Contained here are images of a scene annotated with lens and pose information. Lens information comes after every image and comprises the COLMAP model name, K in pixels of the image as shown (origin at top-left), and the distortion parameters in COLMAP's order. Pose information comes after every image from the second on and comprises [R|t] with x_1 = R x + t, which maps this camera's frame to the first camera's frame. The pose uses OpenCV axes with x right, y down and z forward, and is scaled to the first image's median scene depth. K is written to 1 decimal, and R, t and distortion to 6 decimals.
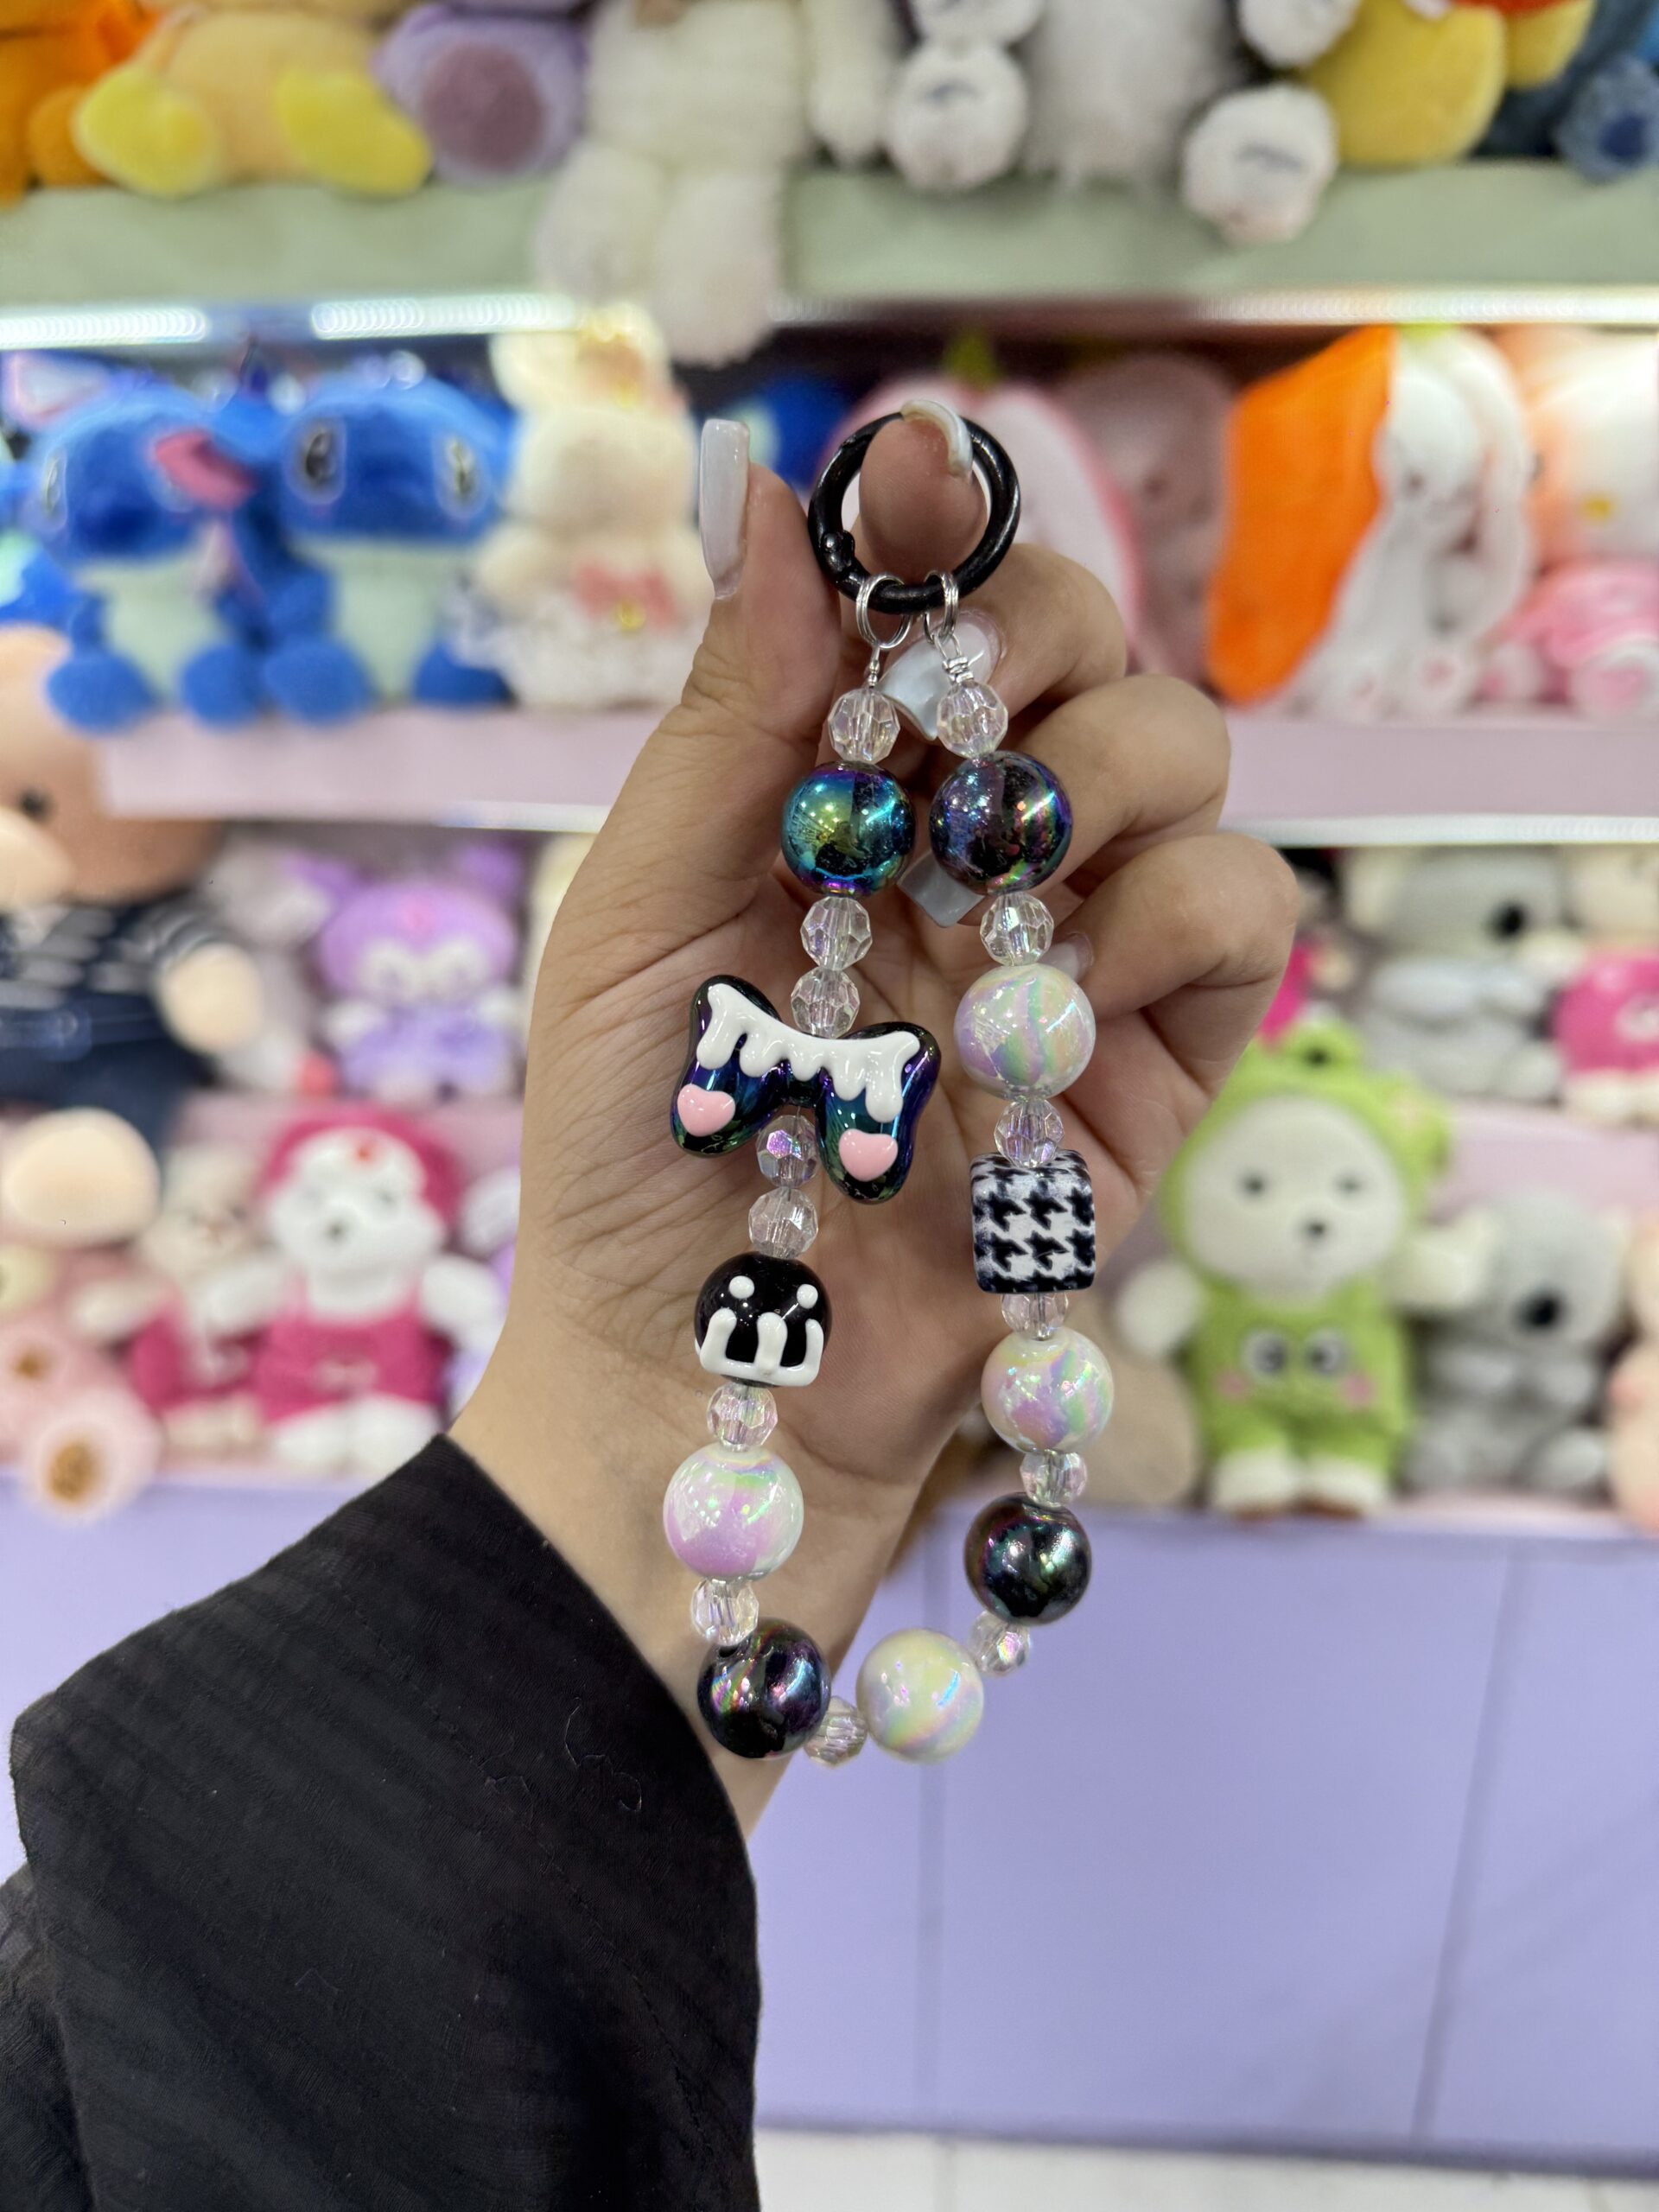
lens RADIAL K [[1664.7, 0, 836.4], [0, 1664.7, 1111.6], [0, 0, 1]] dist [-0.043839, 0.011281]
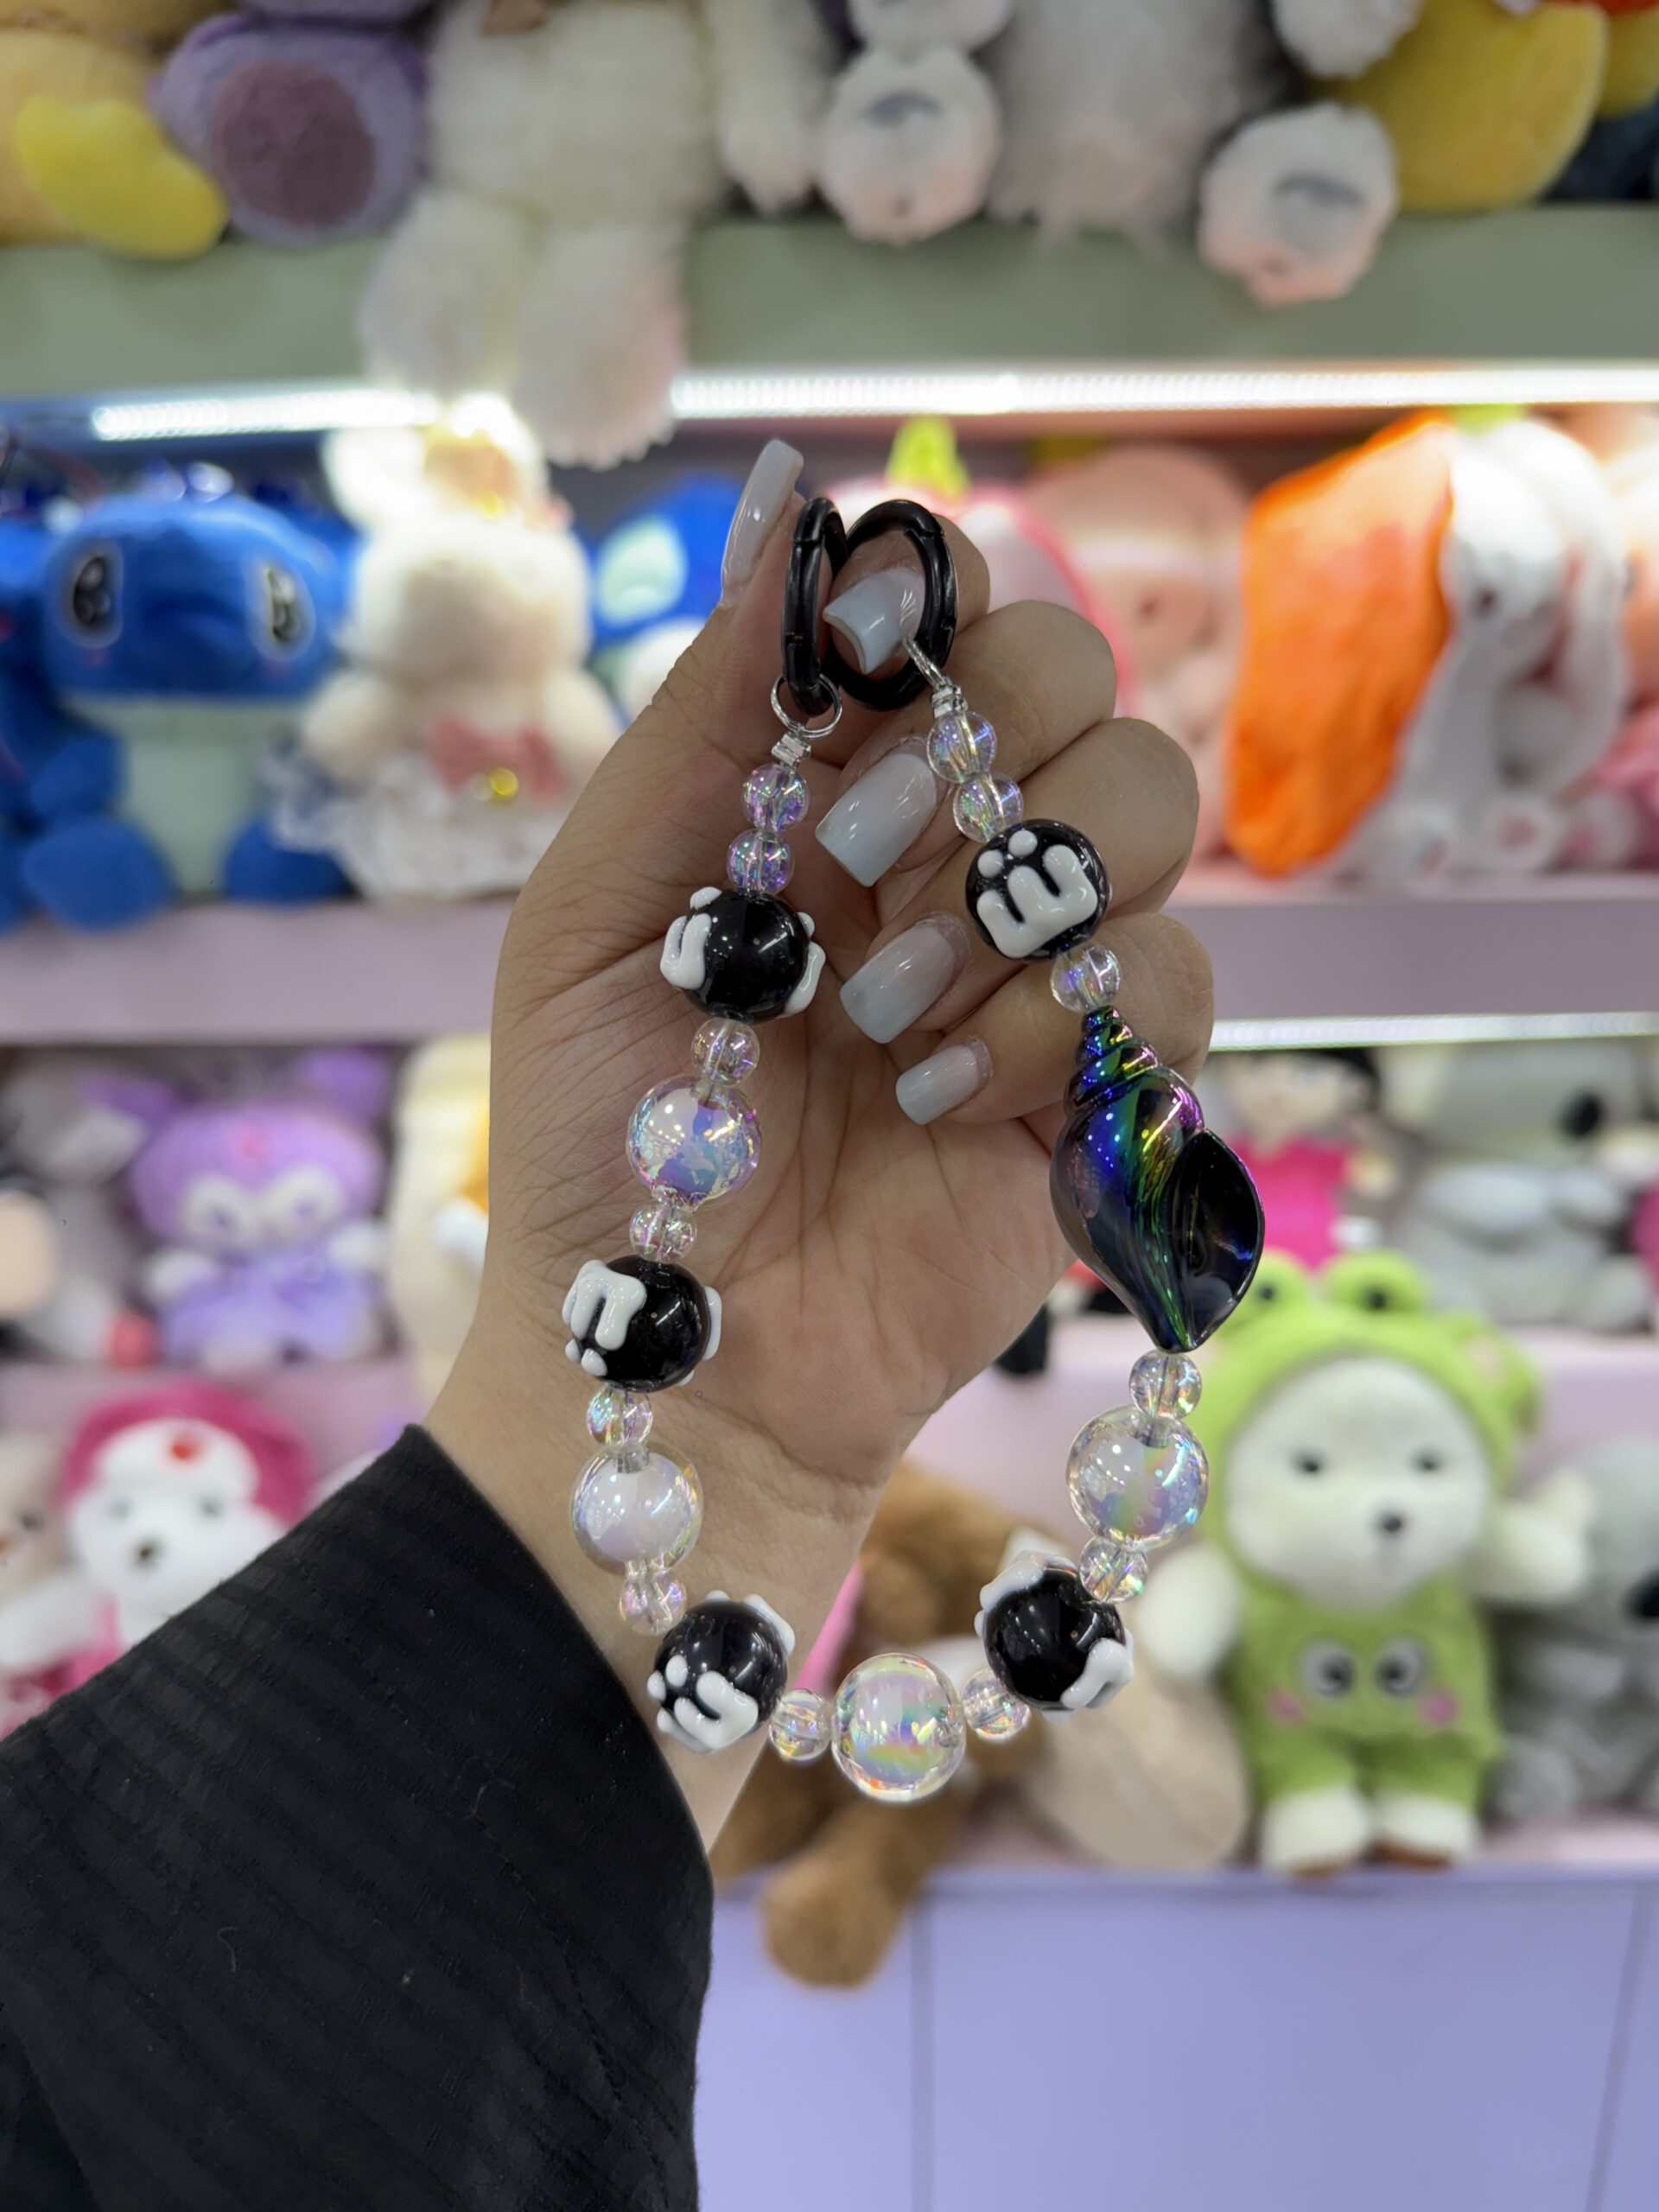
lens RADIAL K [[1672.5, 0, 824.1], [0, 1672.5, 1102.3], [0, 0, 1]] dist [-0.048846, 0.011079]
pose [[0.998985, -0.026338, 0.036554, -0.005288], [0.028788, 0.997257, -0.068192, -0.089731], [-0.034658, 0.069175, 0.997002, 0.218197]]
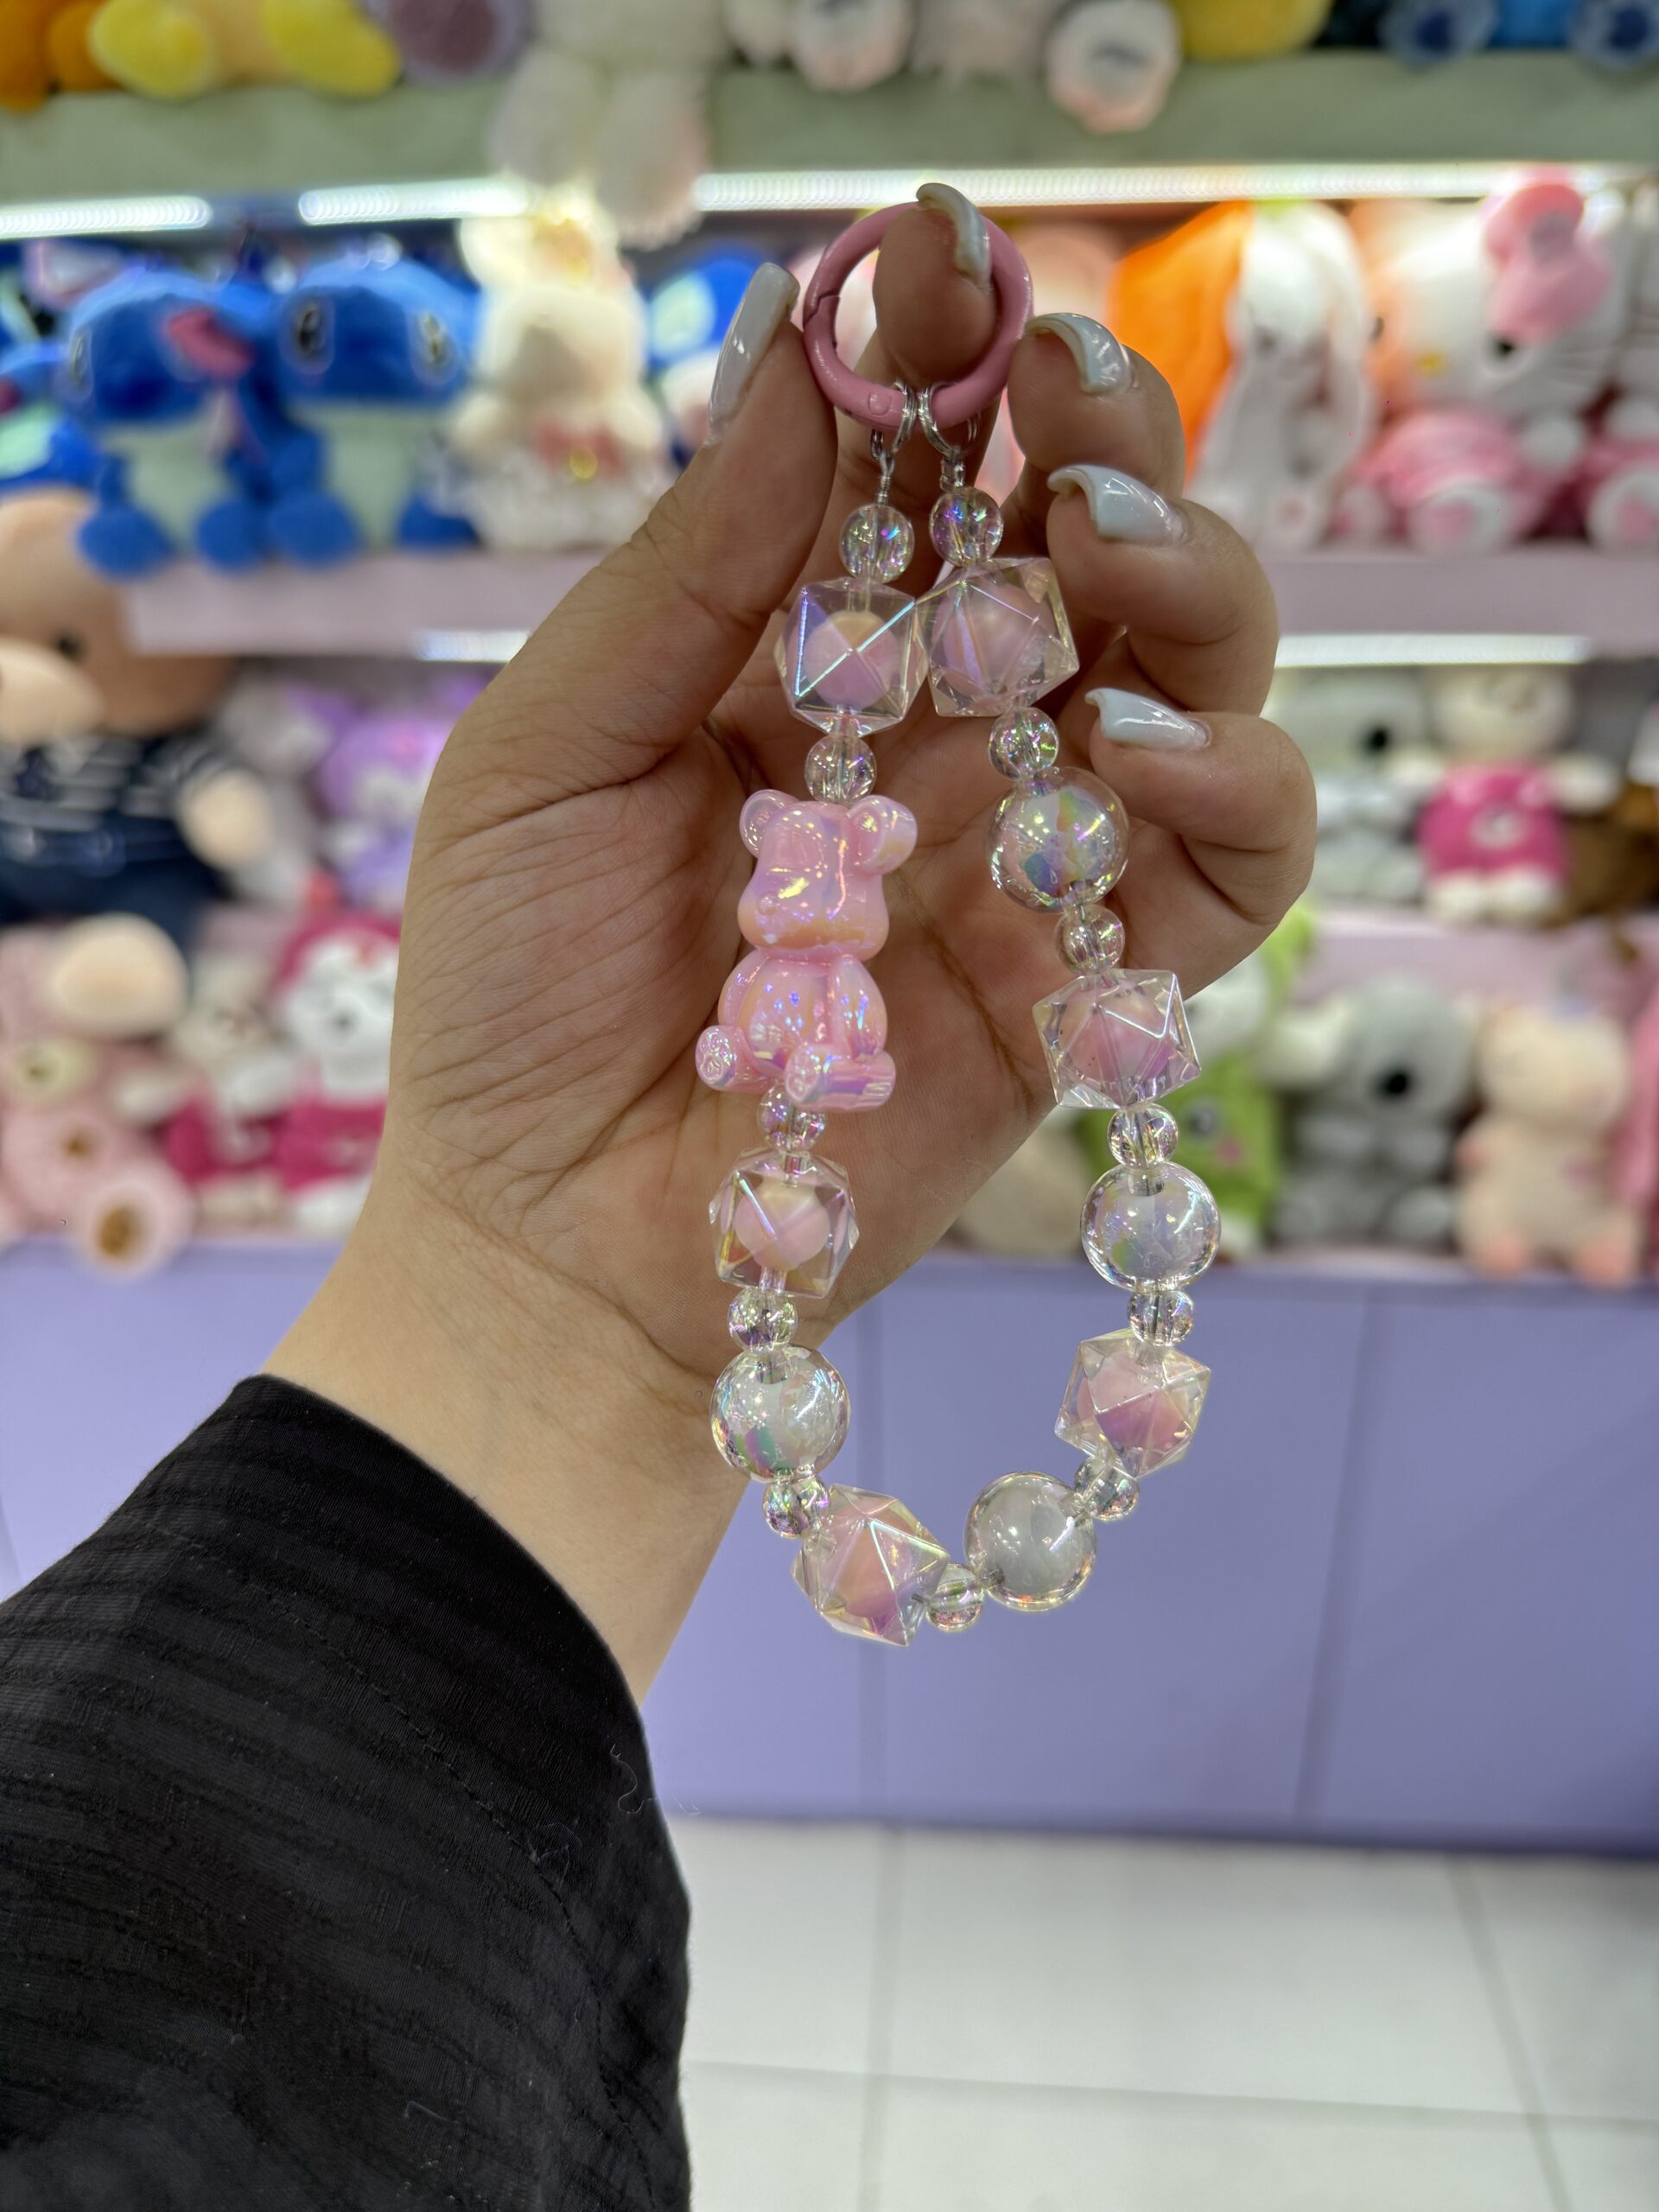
lens RADIAL K [[1664.7, 0, 836.4], [0, 1664.7, 1111.6], [0, 0, 1]] dist [-0.043839, 0.011281]
pose [[0.999953, -0.008124, -0.005363, 0.052321], [0.008476, 0.997558, 0.069328, 0.066330], [0.004787, -0.069370, 0.997580, -0.170737]]
